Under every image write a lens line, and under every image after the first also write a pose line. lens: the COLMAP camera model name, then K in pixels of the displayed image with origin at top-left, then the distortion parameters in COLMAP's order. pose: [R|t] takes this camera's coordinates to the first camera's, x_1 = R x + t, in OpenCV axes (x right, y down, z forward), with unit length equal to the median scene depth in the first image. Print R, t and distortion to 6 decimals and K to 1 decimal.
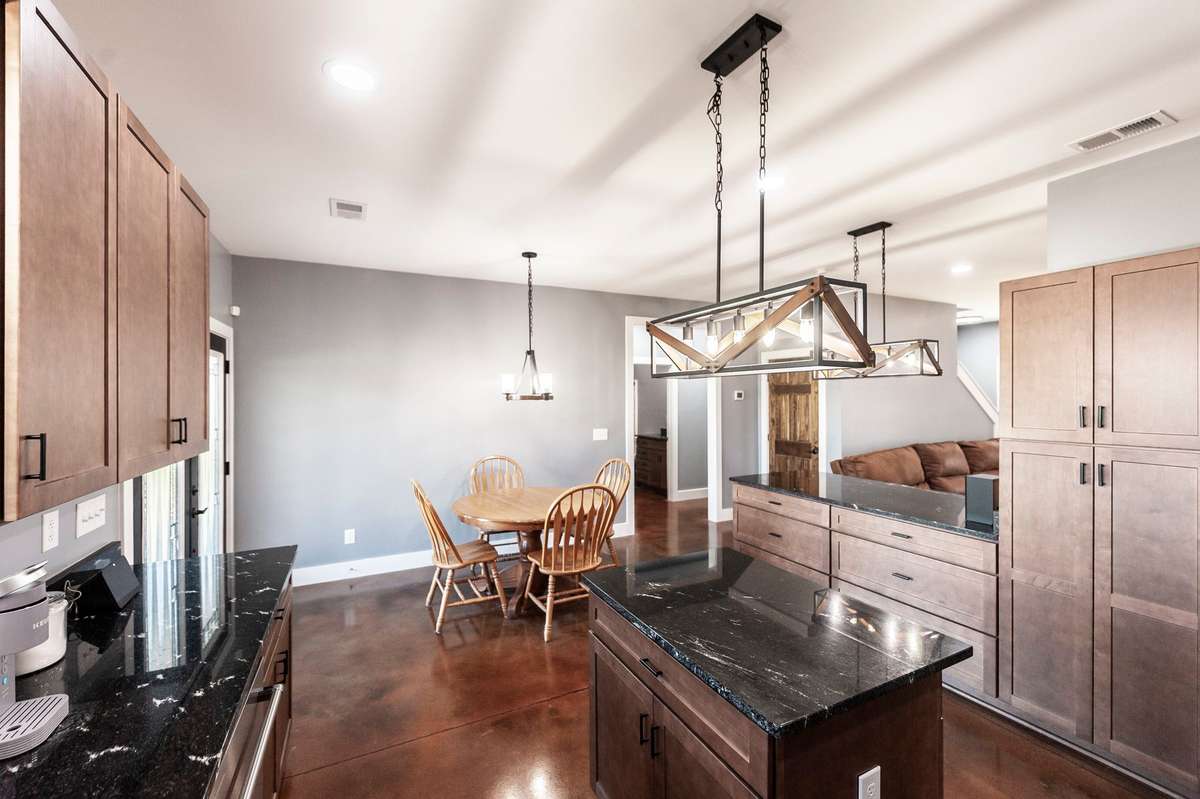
lens RADIAL K [[469.0, 0, 600.0], [0, 469.0, 399.5], [0, 0, 1]] dist [-0.000548, -0.000046]
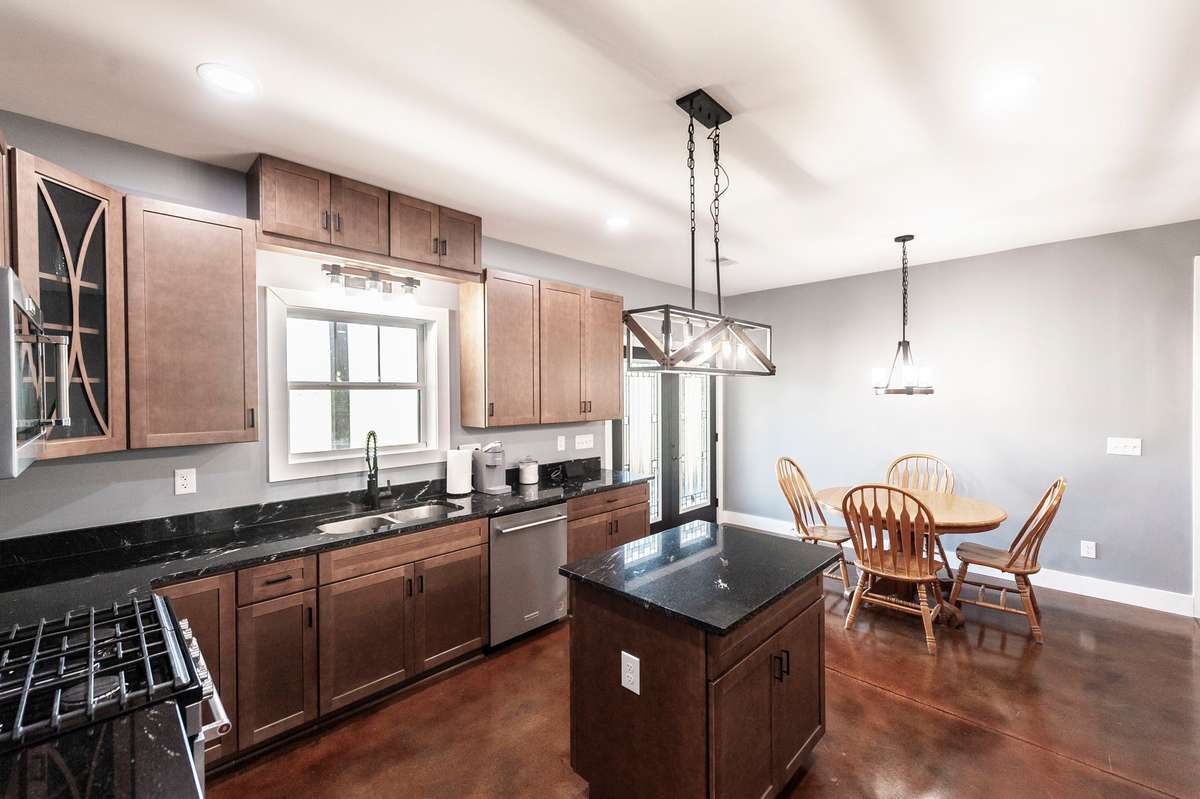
lens RADIAL K [[493.6, 0, 623.7], [0, 493.6, 395.5], [0, 0, 1]] dist [0.002963, 0.000068]
pose [[0.349006, 0.002151, -0.937118, 0.617896], [0.000103, 0.999997, 0.002334, 0.001768], [0.937121, -0.000911, 0.349004, 0.141892]]
